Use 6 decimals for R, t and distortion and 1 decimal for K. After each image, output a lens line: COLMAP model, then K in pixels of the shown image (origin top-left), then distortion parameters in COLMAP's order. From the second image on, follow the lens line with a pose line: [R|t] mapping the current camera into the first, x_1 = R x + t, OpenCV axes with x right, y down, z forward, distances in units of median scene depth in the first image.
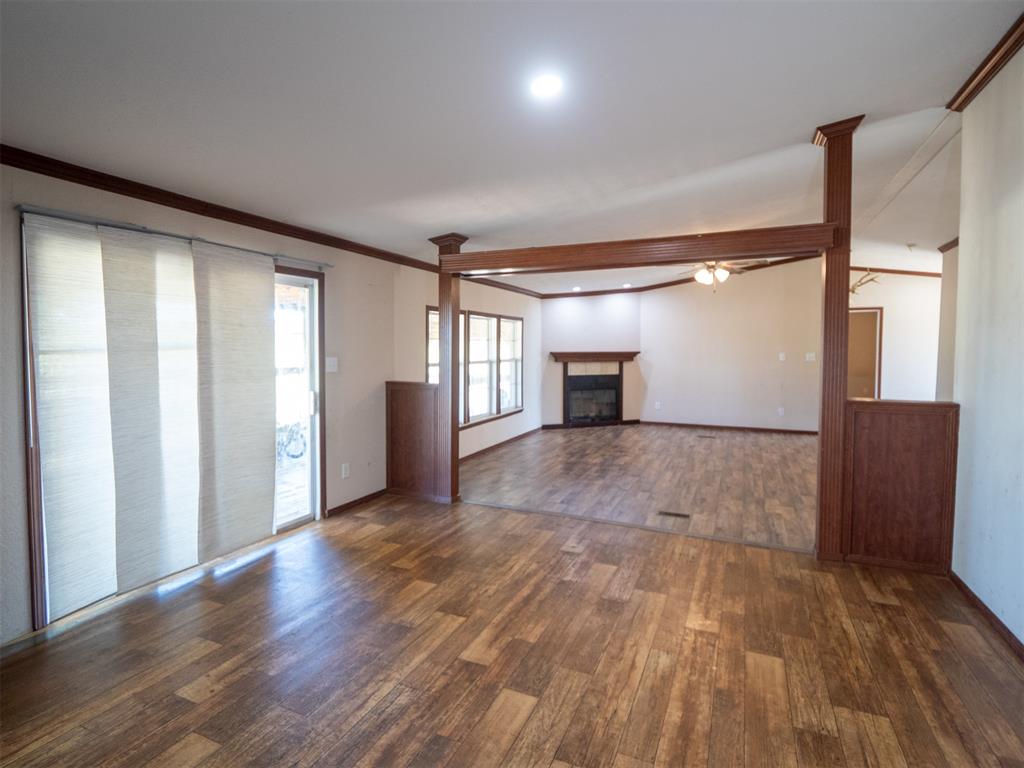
lens RADIAL K [[511.2, 0, 525.0], [0, 511.2, 376.0], [0, 0, 1]] dist [-0.011288, -0.000447]
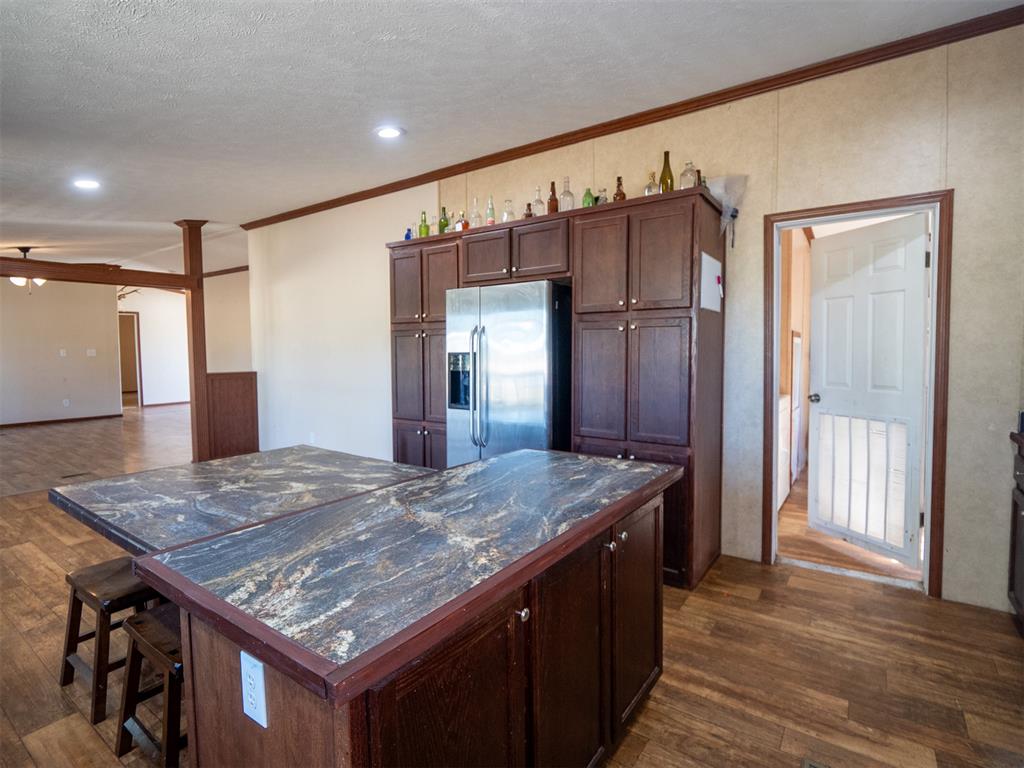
lens RADIAL K [[511.2, 0, 516.4], [0, 511.2, 365.7], [0, 0, 1]] dist [-0.011288, -0.000447]
pose [[0.212436, -0.042467, 0.976252, -0.428210], [0.052869, 0.998091, 0.031913, 0.008254], [-0.975744, 0.044834, 0.214276, -0.224150]]
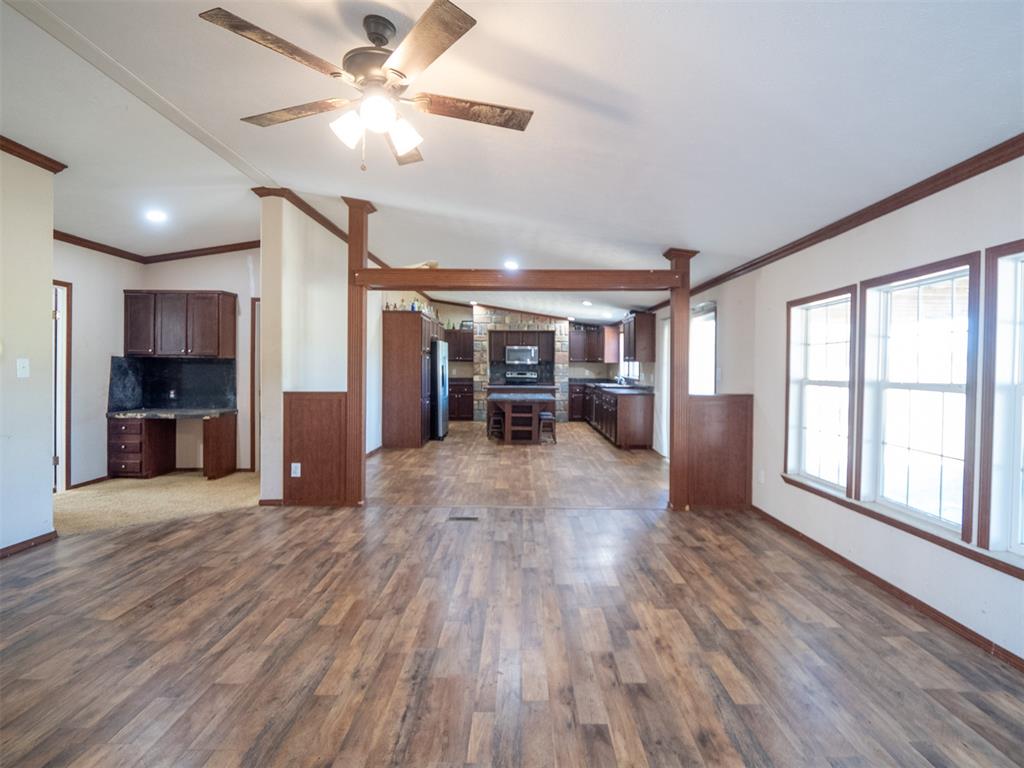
lens RADIAL K [[511.2, 0, 520.3], [0, 511.2, 379.3], [0, 0, 1]] dist [-0.011288, -0.000447]
pose [[-0.919031, -0.001586, -0.394183, 0.358350], [-0.030204, 0.997335, 0.066409, -0.047864], [0.393027, 0.072938, -0.916630, 1.189522]]
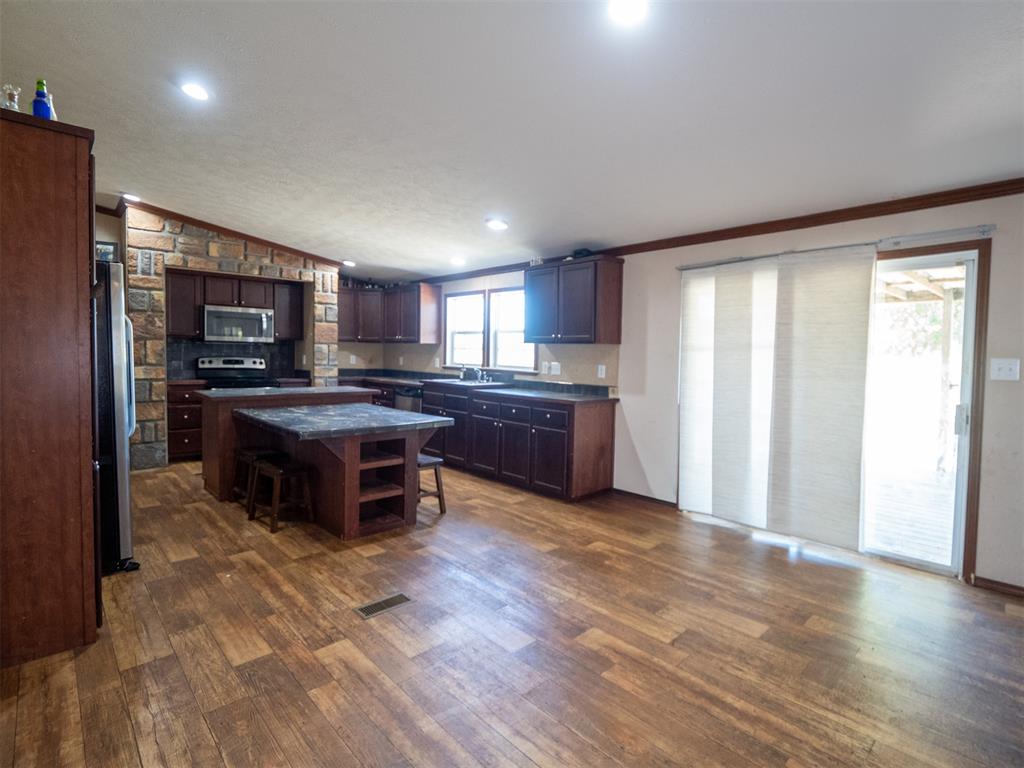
lens RADIAL K [[511.2, 0, 529.0], [0, 511.2, 374.3], [0, 0, 1]] dist [-0.011288, -0.000447]
pose [[-0.387334, 0.021273, -0.921694, 0.289132], [-0.063604, 0.996735, 0.049734, -0.005345], [0.919743, 0.077887, -0.384716, 0.403914]]
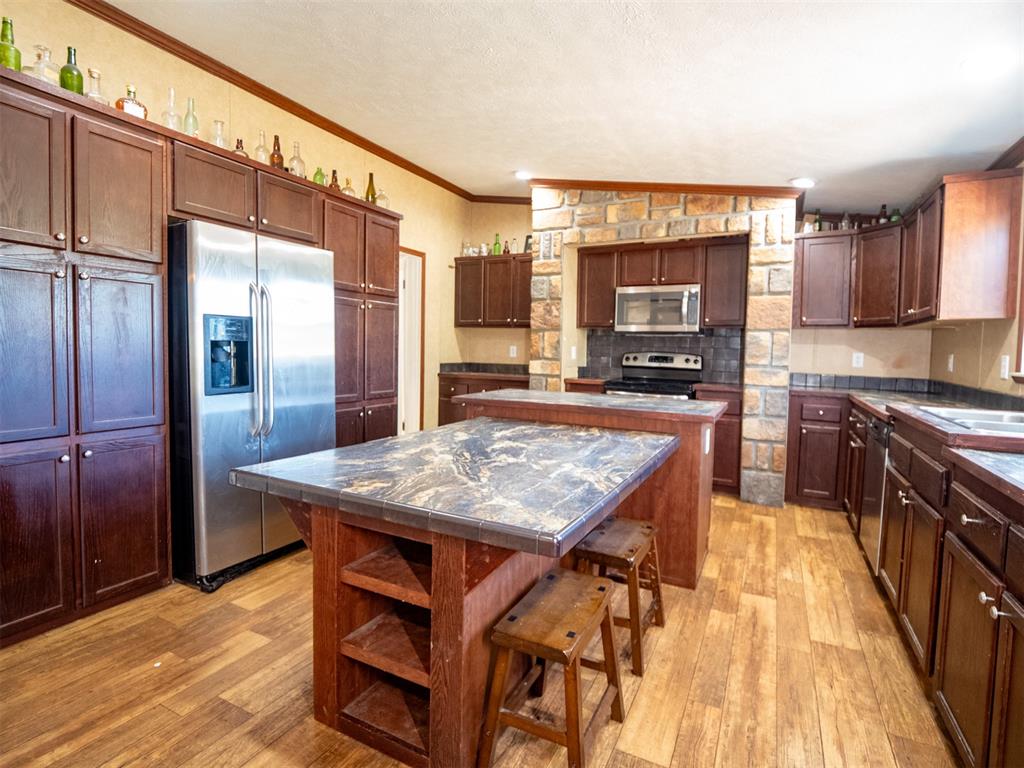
lens RADIAL K [[511.2, 0, 520.2], [0, 511.2, 377.2], [0, 0, 1]] dist [-0.011288, -0.000447]
pose [[-0.998176, -0.029618, 0.052598, -0.187917], [-0.024184, 0.994584, 0.101087, 0.009702], [-0.055307, 0.099631, -0.993486, 0.276010]]
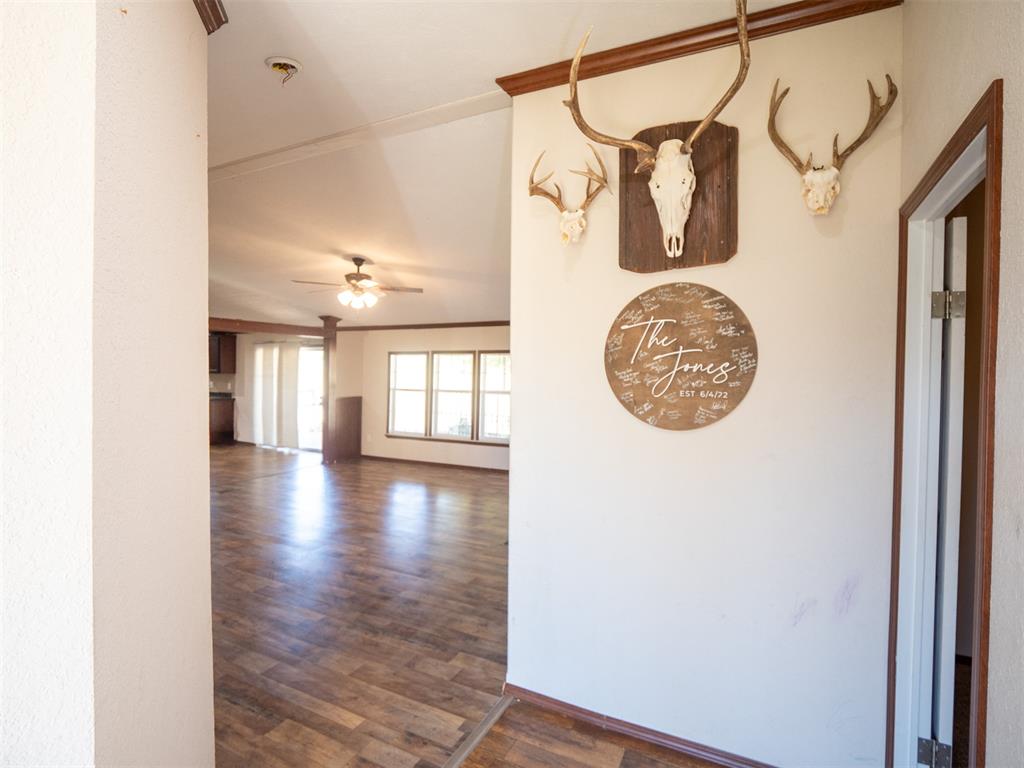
lens RADIAL K [[511.2, 0, 532.0], [0, 511.2, 373.8], [0, 0, 1]] dist [-0.011288, -0.000447]
pose [[-0.045677, 0.003535, -0.998950, 1.053150], [-0.064474, 0.997898, 0.006479, -0.083356], [0.996873, 0.064702, -0.045353, 1.172606]]
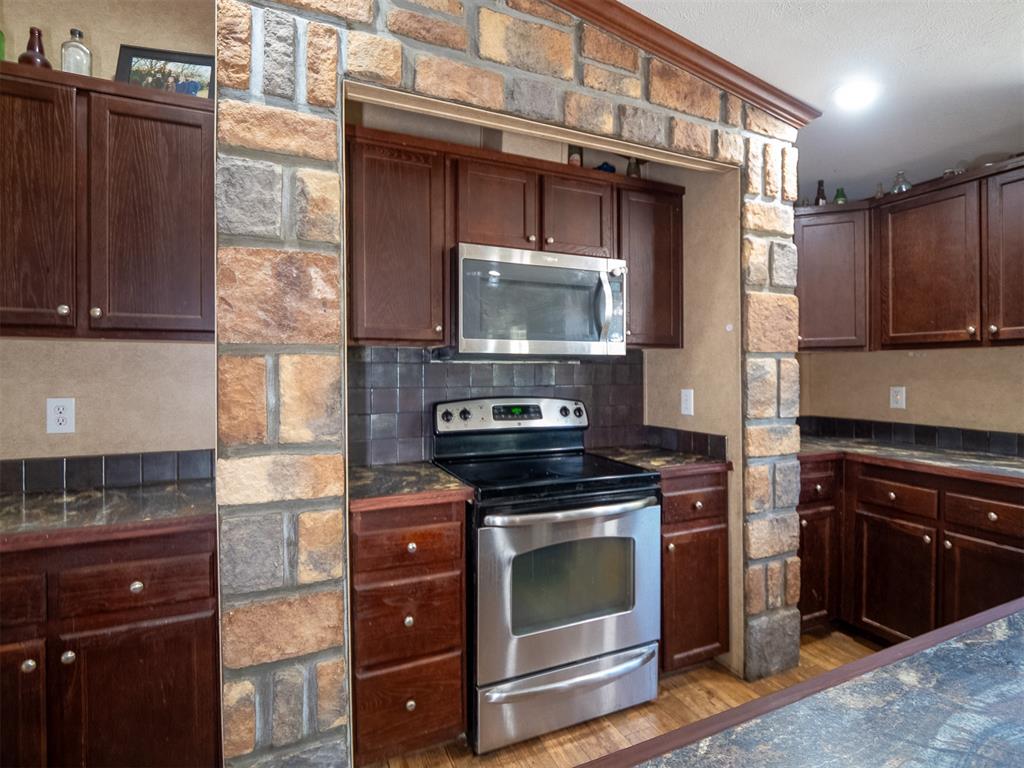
lens RADIAL K [[511.2, 0, 530.2], [0, 511.2, 373.6], [0, 0, 1]] dist [-0.011288, -0.000447]
pose [[-0.666303, -0.000690, -0.745681, -0.101379], [-0.035034, 0.998924, 0.030380, 0.015883], [0.744858, 0.046366, -0.665610, -0.204651]]
